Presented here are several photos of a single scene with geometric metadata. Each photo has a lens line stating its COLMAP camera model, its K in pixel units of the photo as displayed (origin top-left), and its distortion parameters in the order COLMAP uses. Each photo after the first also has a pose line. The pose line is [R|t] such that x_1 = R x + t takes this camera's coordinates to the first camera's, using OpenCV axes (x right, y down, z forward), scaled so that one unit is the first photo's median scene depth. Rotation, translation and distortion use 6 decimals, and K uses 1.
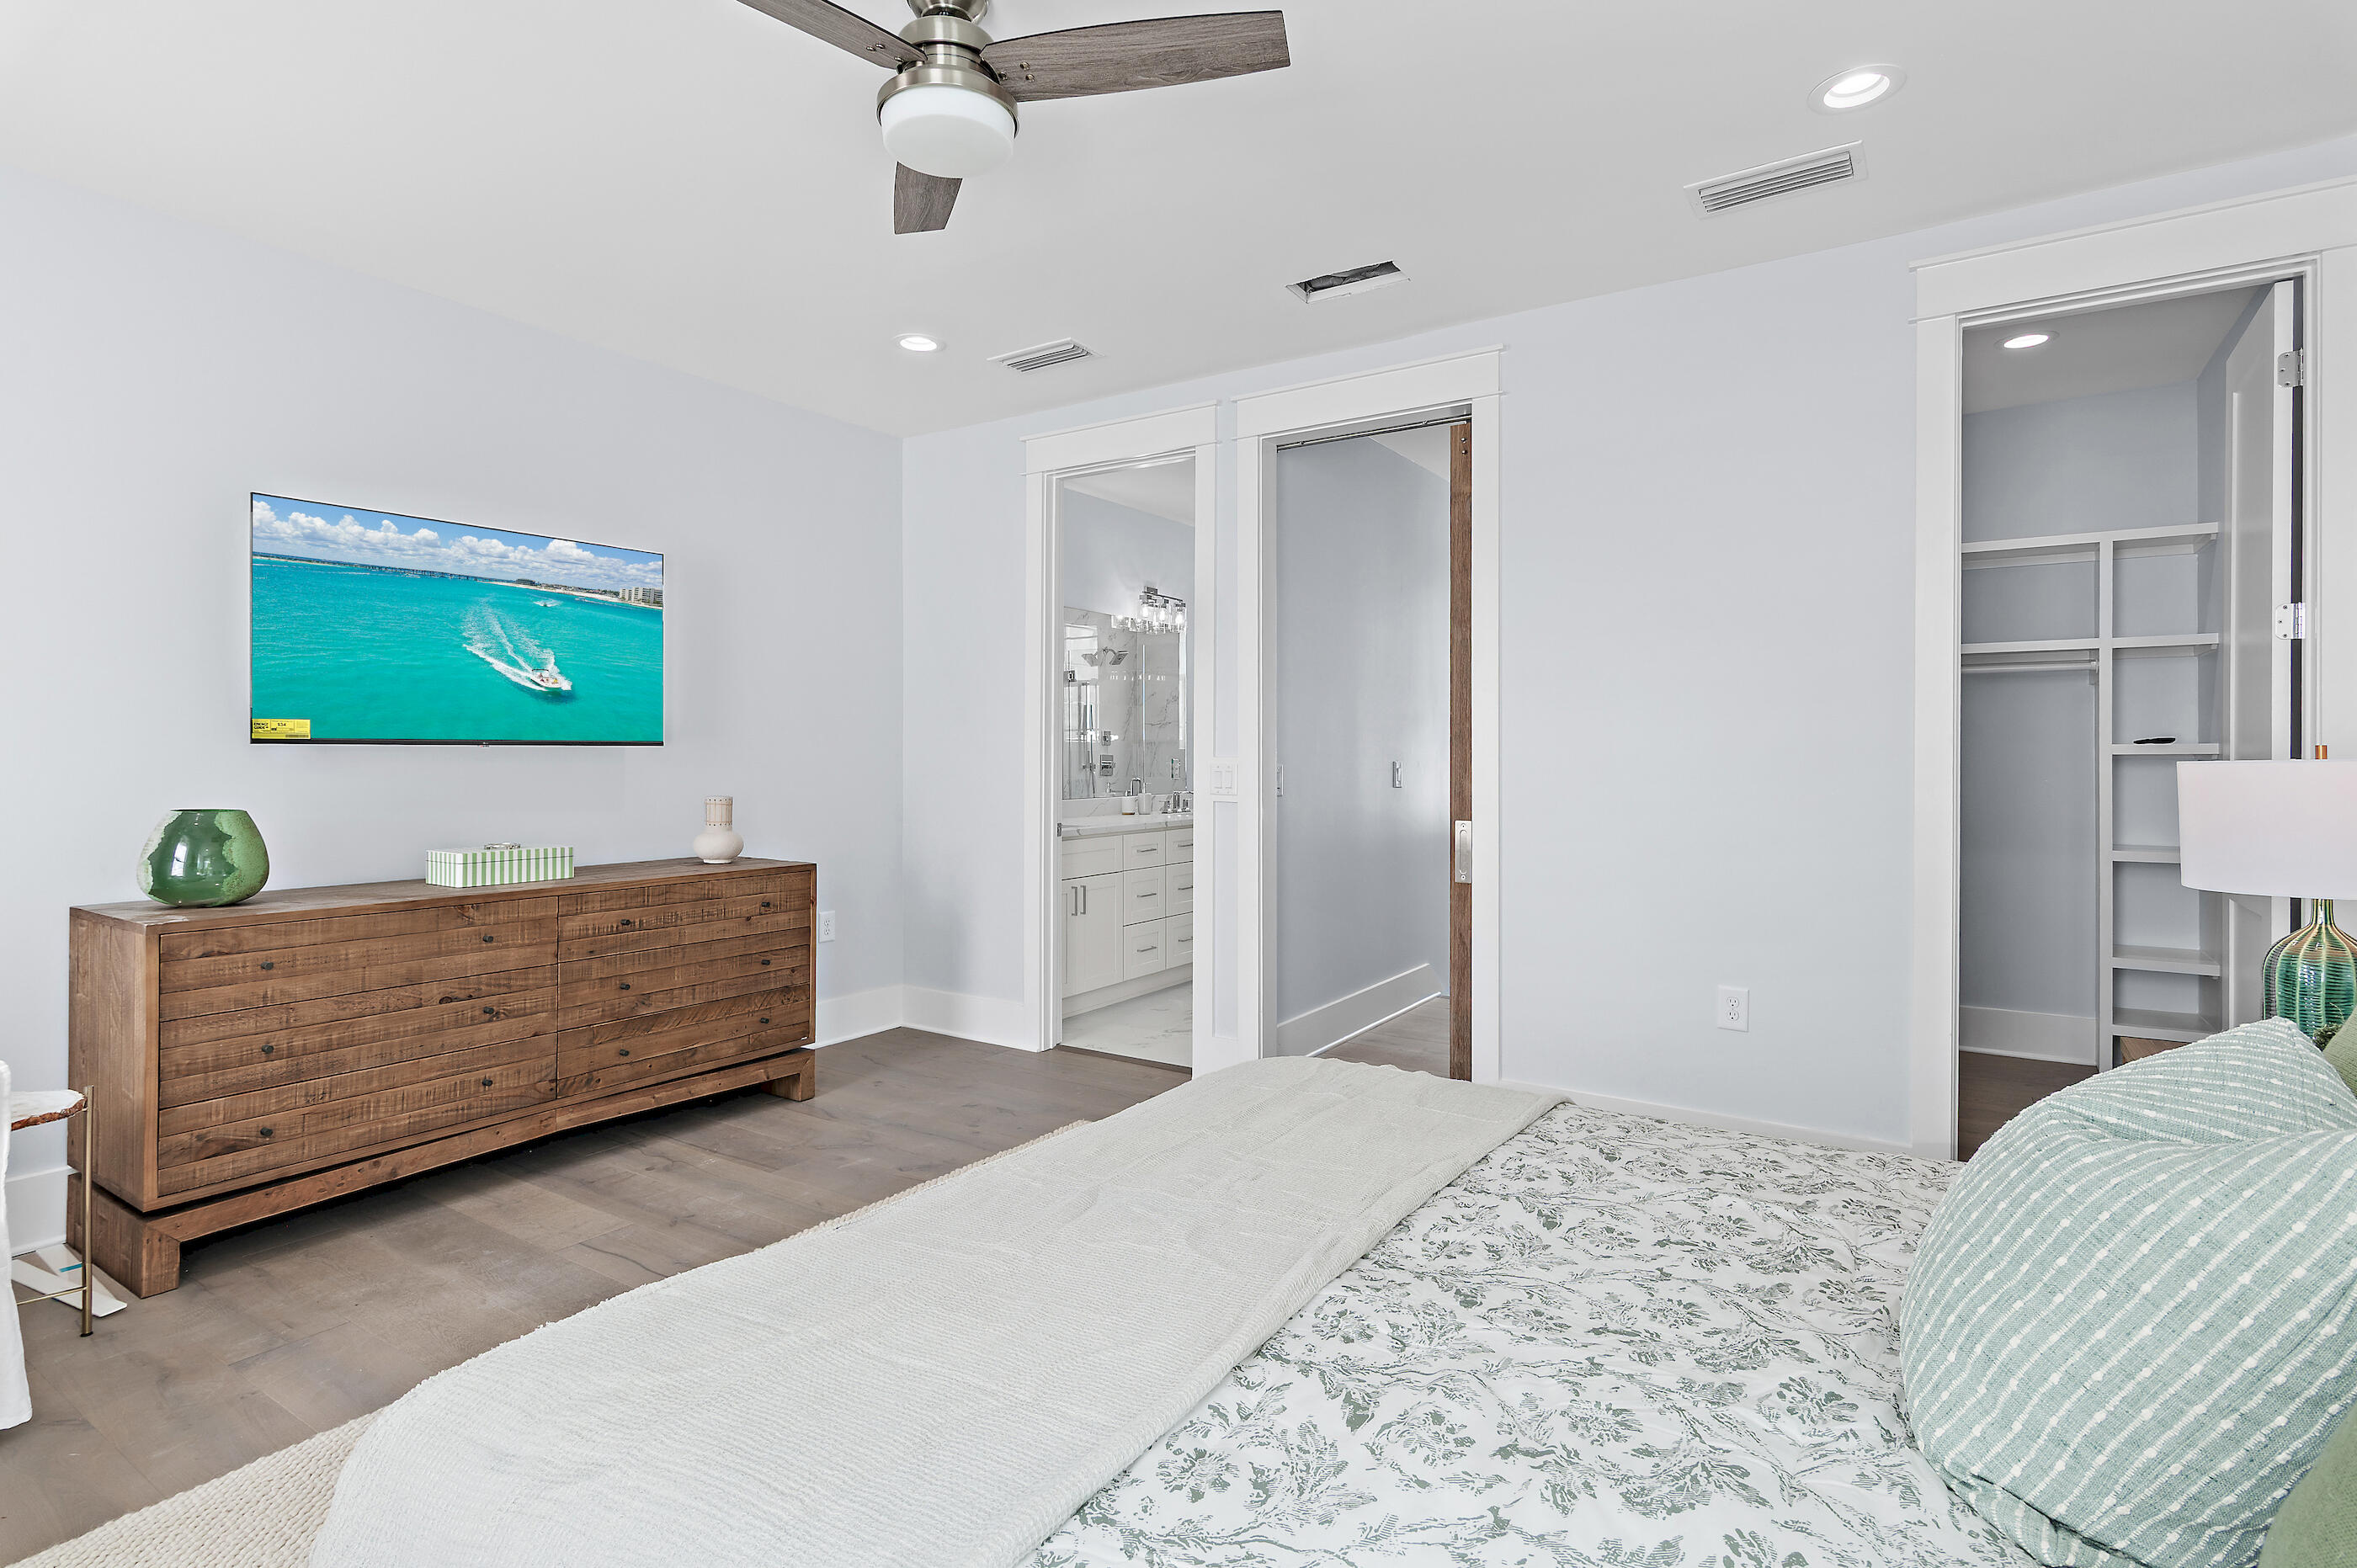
lens RADIAL K [[1183.5, 0, 1205.4], [0, 1183.5, 738.5], [0, 0, 1]] dist [-0.000247, -0.000084]
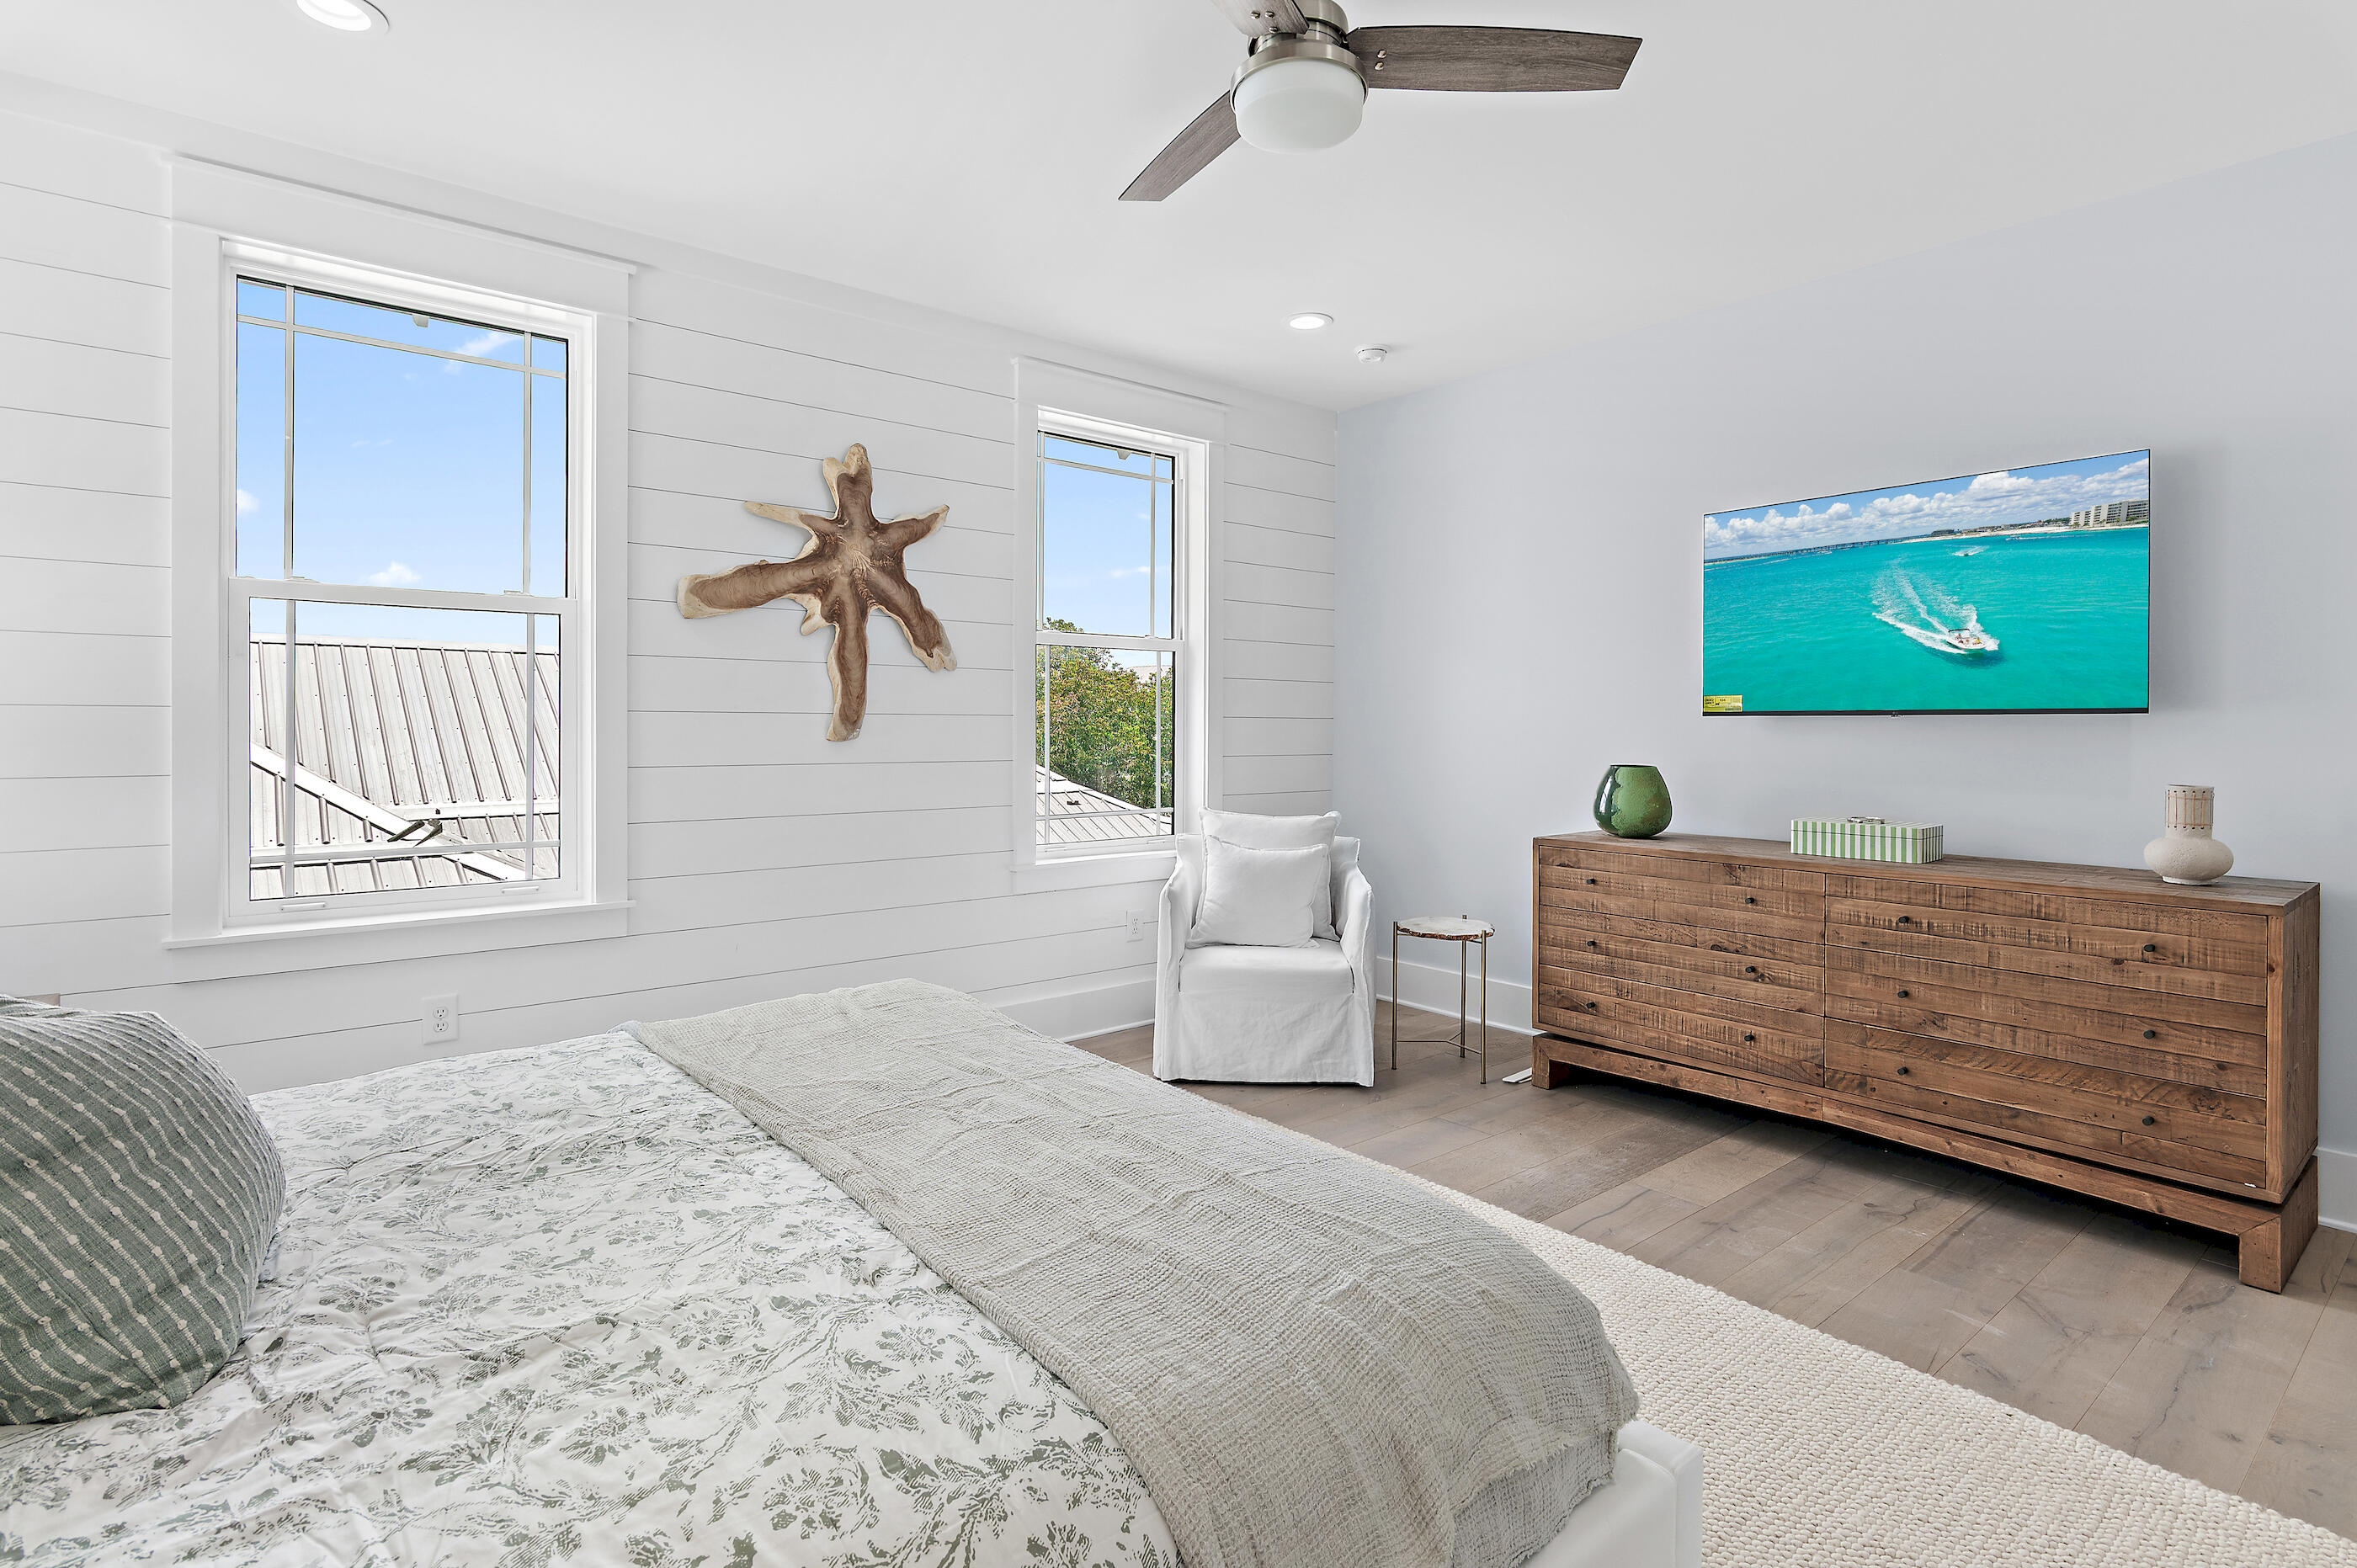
lens RADIAL K [[1157.7, 0, 1174.2], [0, 1157.7, 782.9], [0, 0, 1]] dist [0.004859, 0.000613]
pose [[-0.293714, 0.036076, -0.955212, 0.471496], [-0.005352, 0.999210, 0.039383, 0.026838], [0.955878, 0.016679, -0.293289, 0.753021]]
